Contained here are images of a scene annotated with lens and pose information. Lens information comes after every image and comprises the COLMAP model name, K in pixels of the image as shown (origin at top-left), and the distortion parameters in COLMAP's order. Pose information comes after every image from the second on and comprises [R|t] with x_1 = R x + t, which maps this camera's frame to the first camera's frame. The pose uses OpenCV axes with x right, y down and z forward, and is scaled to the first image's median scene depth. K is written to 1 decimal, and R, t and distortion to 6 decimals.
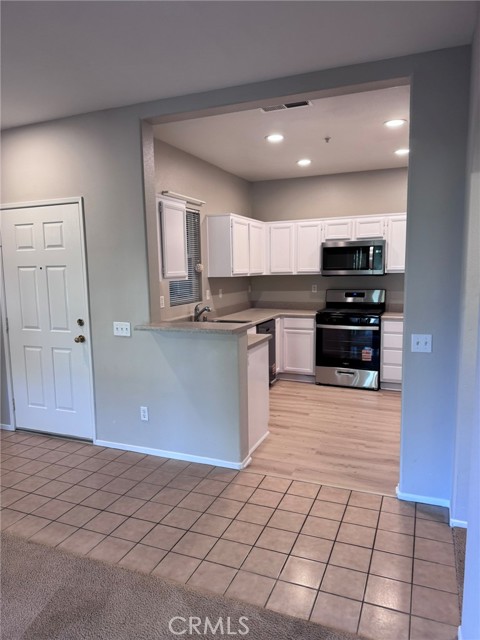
lens RADIAL K [[447.5, 0, 238.8], [0, 447.5, 319.2], [0, 0, 1]] dist [0.044092, -0.055858]
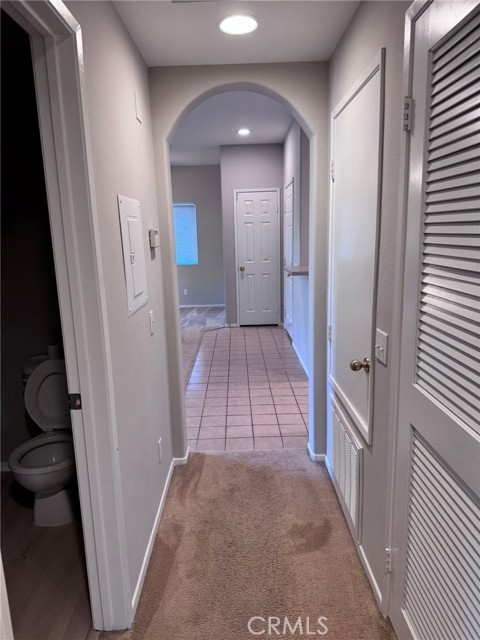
lens RADIAL K [[447.5, 0, 239.1], [0, 447.5, 320.3], [0, 0, 1]] dist [0.044092, -0.055858]
pose [[0.385357, 0.189554, -0.903089, 1.073506], [-0.092821, 0.981673, 0.166441, -0.041459], [0.918087, 0.019686, 0.395889, 0.269235]]
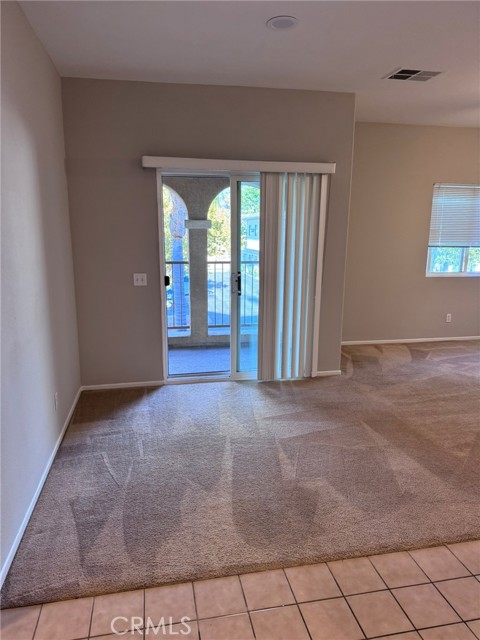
lens RADIAL K [[447.5, 0, 237.2], [0, 447.5, 319.6], [0, 0, 1]] dist [0.044092, -0.055858]
pose [[-0.832719, 0.124220, -0.539582, 0.249552], [-0.058588, 0.949271, 0.308953, -0.112493], [0.550587, 0.288884, -0.783198, 0.965358]]
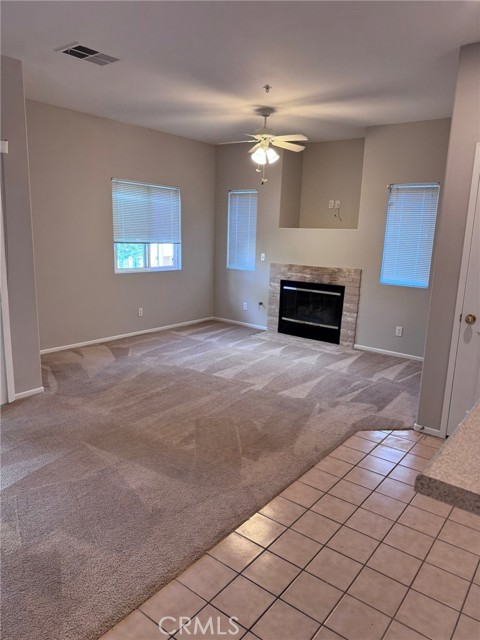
lens RADIAL K [[447.5, 0, 241.0], [0, 447.5, 322.6], [0, 0, 1]] dist [0.044092, -0.055858]
pose [[-0.272865, 0.211545, -0.938506, 0.203484], [-0.138446, 0.956736, 0.255907, -0.099253], [0.952039, 0.199760, -0.231772, 0.846942]]
